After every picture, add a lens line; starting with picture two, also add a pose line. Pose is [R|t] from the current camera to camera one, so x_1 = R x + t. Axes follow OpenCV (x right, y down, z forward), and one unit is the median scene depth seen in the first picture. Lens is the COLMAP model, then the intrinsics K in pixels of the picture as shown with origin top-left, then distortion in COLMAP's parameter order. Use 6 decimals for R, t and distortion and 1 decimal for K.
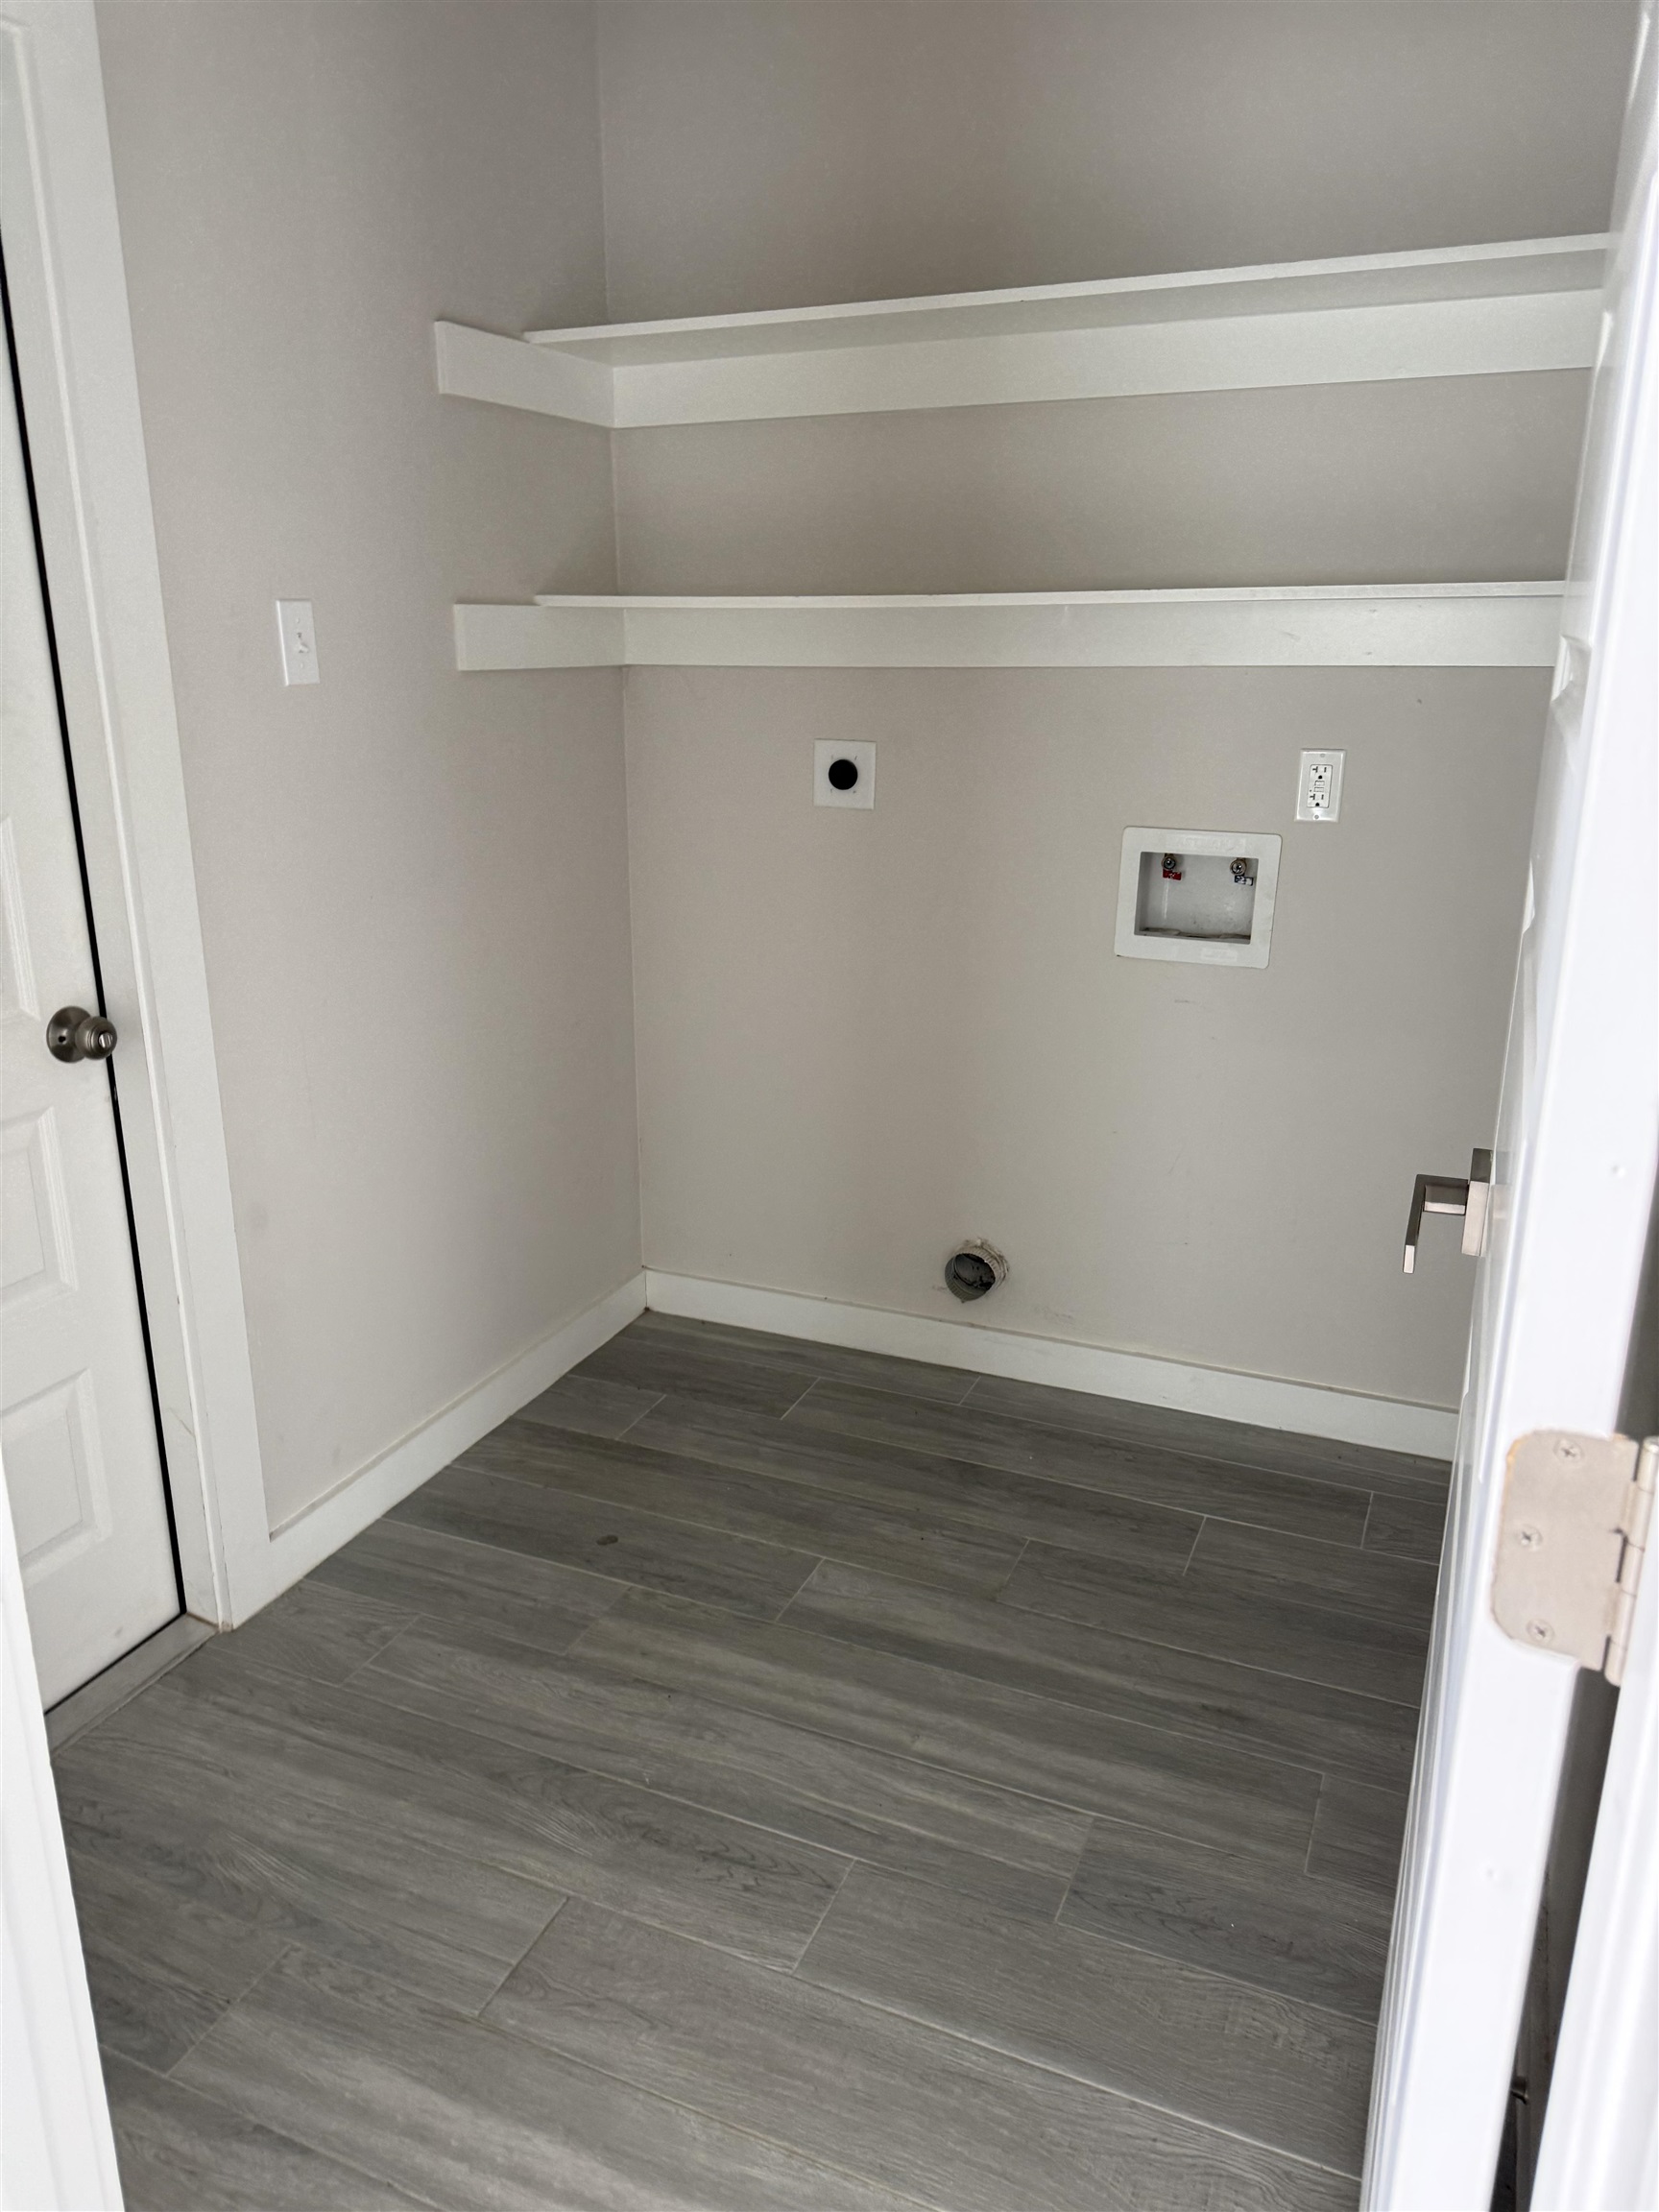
lens RADIAL K [[1561.3, 0, 827.7], [0, 1561.3, 1100.7], [0, 0, 1]] dist [0.005956, -0.004712]
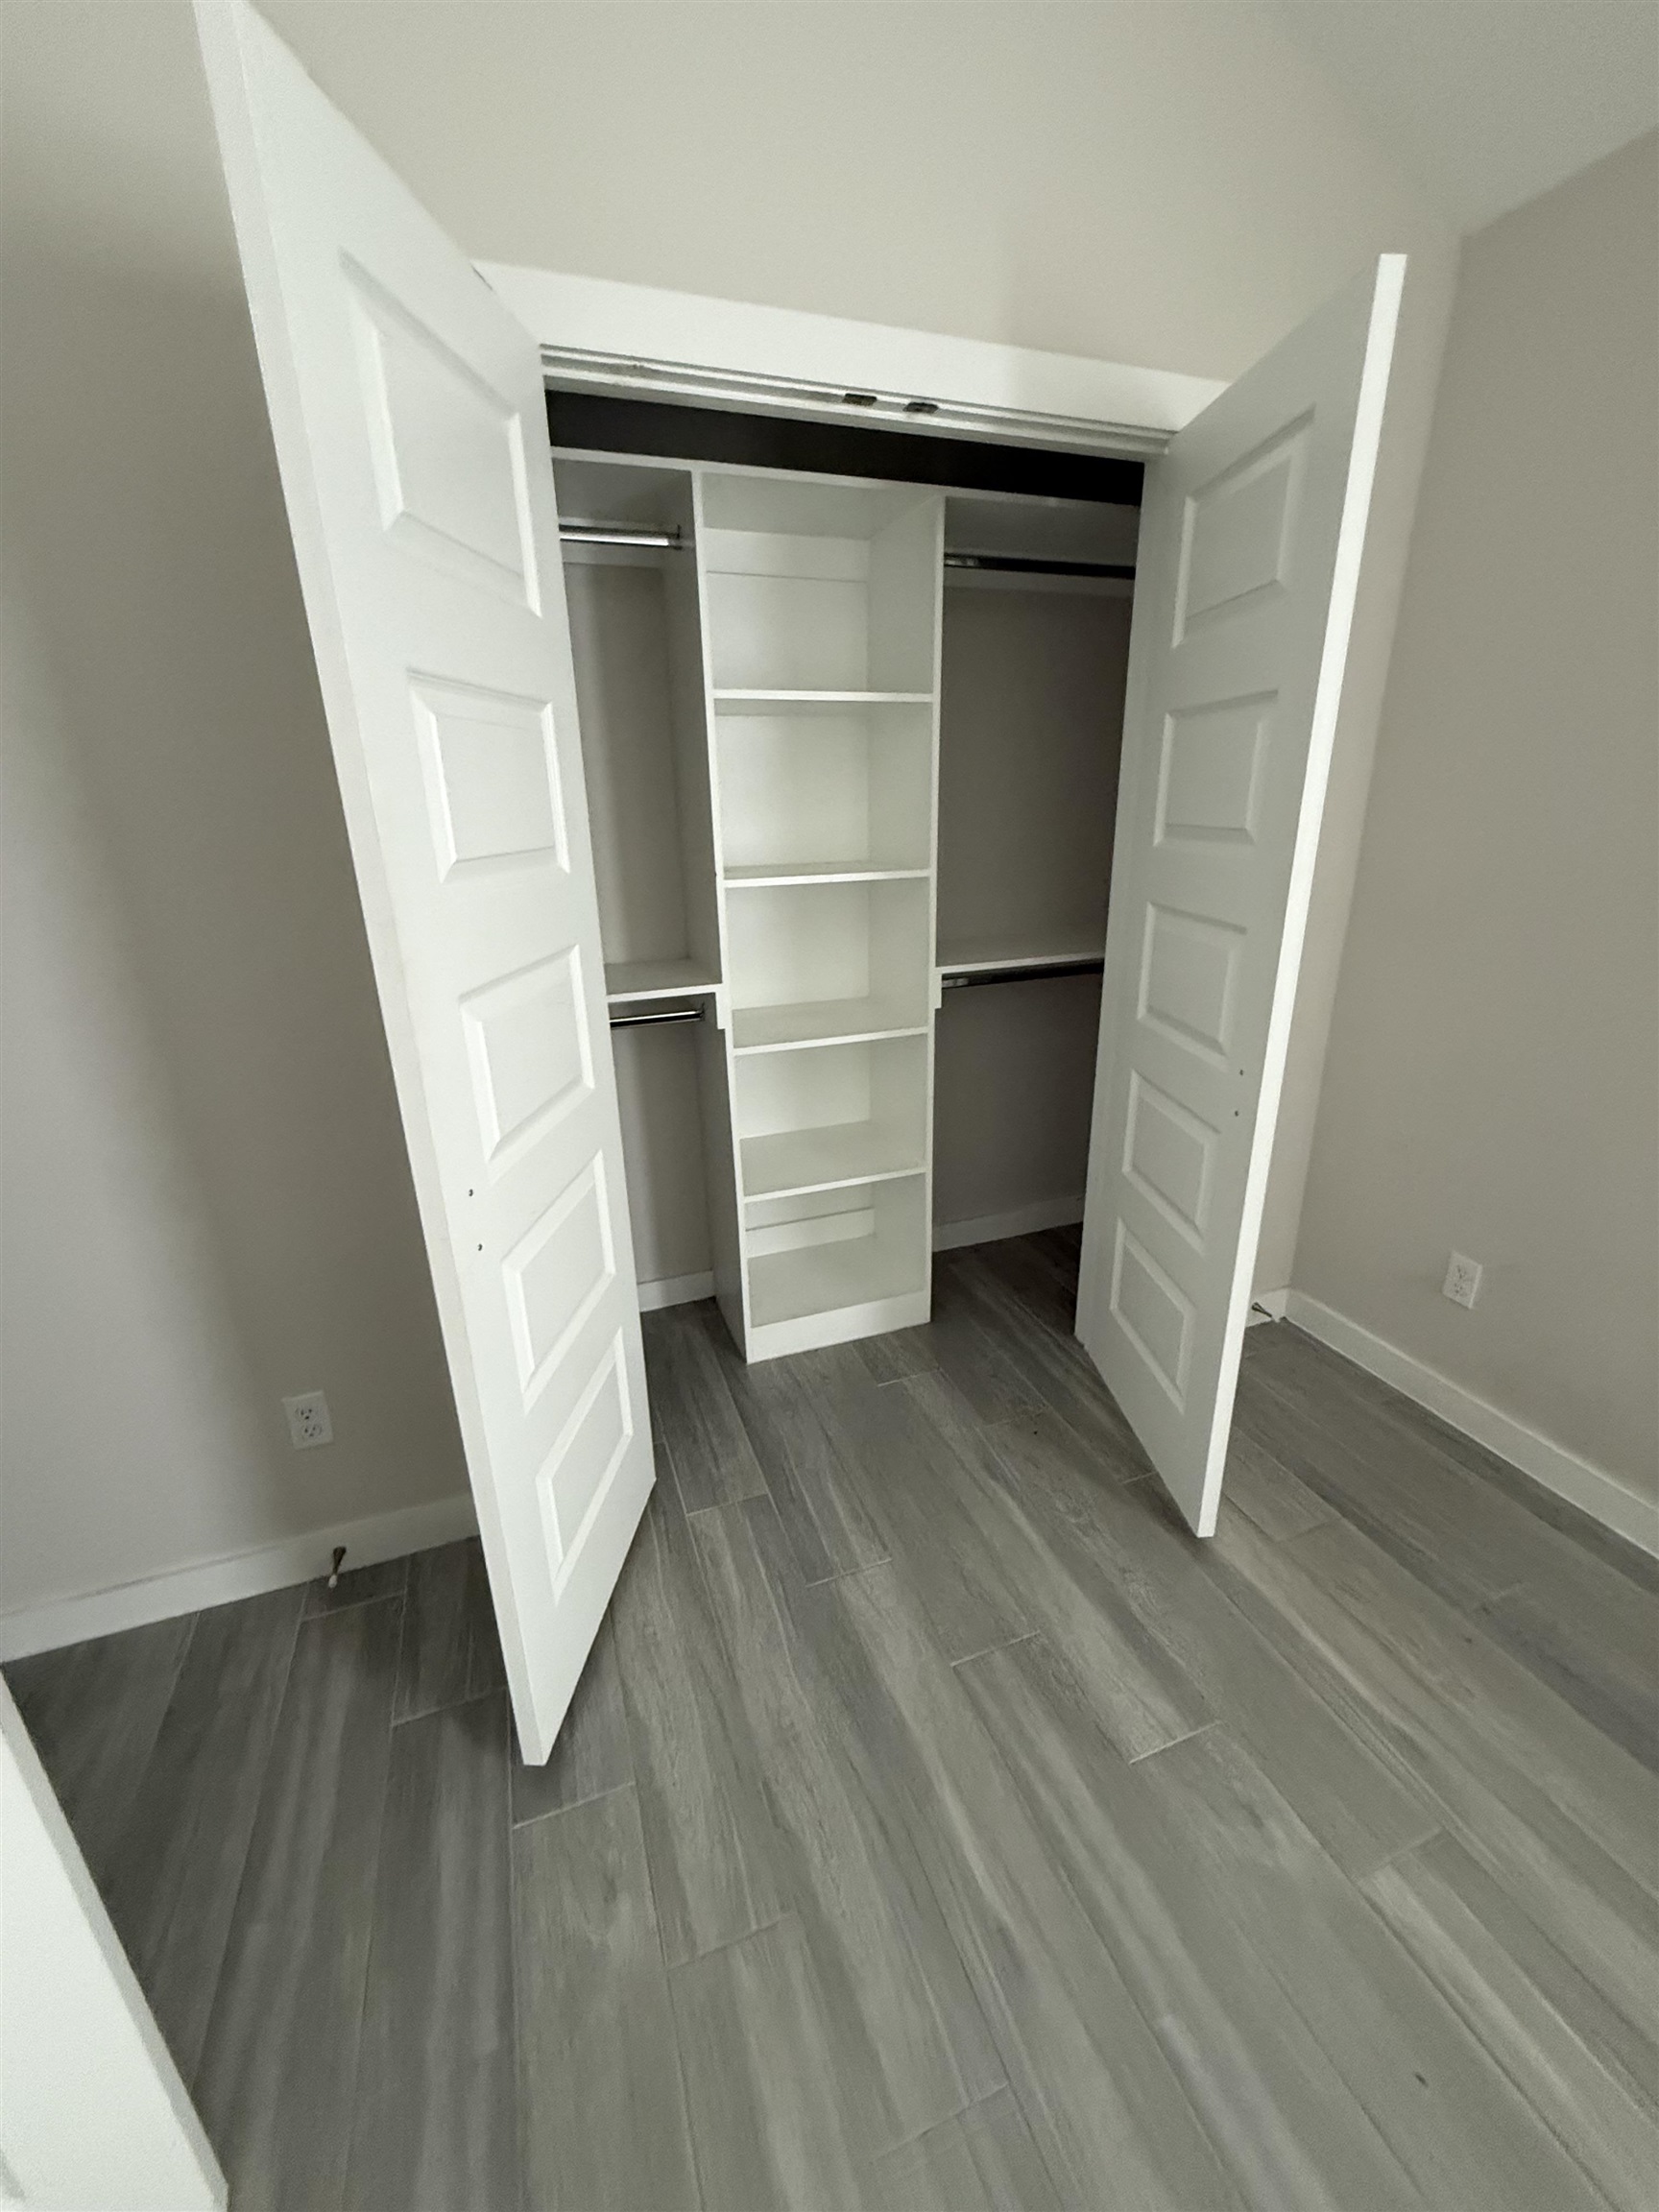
lens RADIAL K [[887.7, 0, 833.3], [0, 887.7, 1103.3], [0, 0, 1]] dist [-0.000659, -0.000032]
pose [[-0.688049, -0.227089, 0.689216, -0.483583], [0.238408, 0.826312, 0.510264, -0.359300], [-0.685383, 0.515402, -0.514404, 1.092516]]
